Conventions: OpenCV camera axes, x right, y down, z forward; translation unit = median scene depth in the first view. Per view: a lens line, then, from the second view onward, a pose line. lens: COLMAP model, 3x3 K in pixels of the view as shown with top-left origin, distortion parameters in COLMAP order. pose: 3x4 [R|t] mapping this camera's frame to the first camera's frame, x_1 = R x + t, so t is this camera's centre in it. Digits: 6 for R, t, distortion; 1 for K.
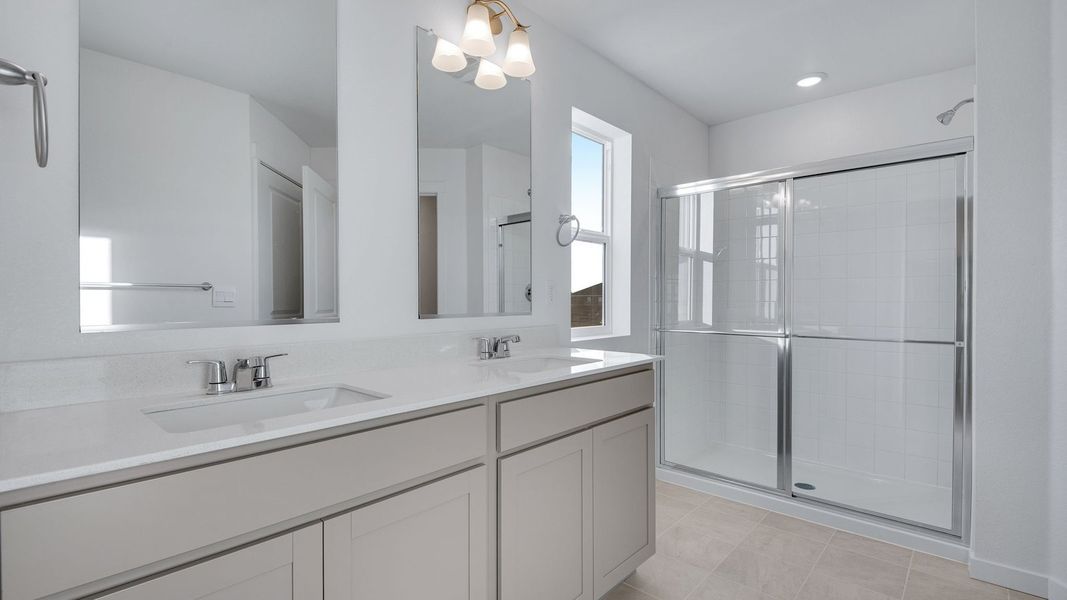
lens RADIAL K [[483.3, 0, 532.4], [0, 483.3, 300.1], [0, 0, 1]] dist [-0.003457, -0.002126]
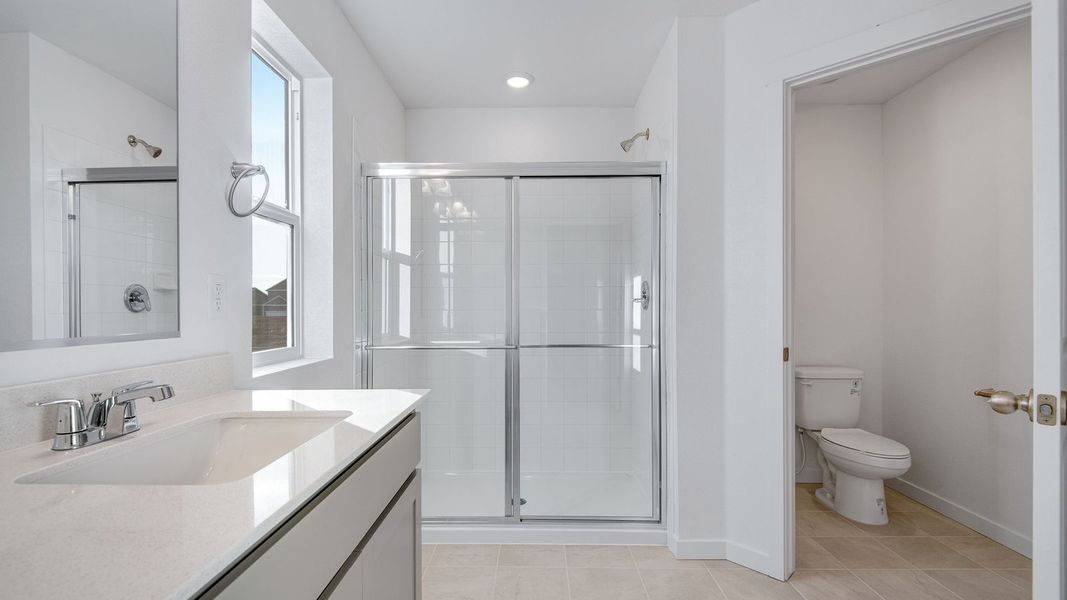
lens RADIAL K [[483.3, 0, 532.4], [0, 483.3, 309.5], [0, 0, 1]] dist [-0.003457, -0.002126]
pose [[0.750665, -0.004126, 0.660670, -0.044821], [0.004564, 0.999989, 0.001059, 0.001479], [-0.660667, 0.002220, 0.750676, 0.266253]]
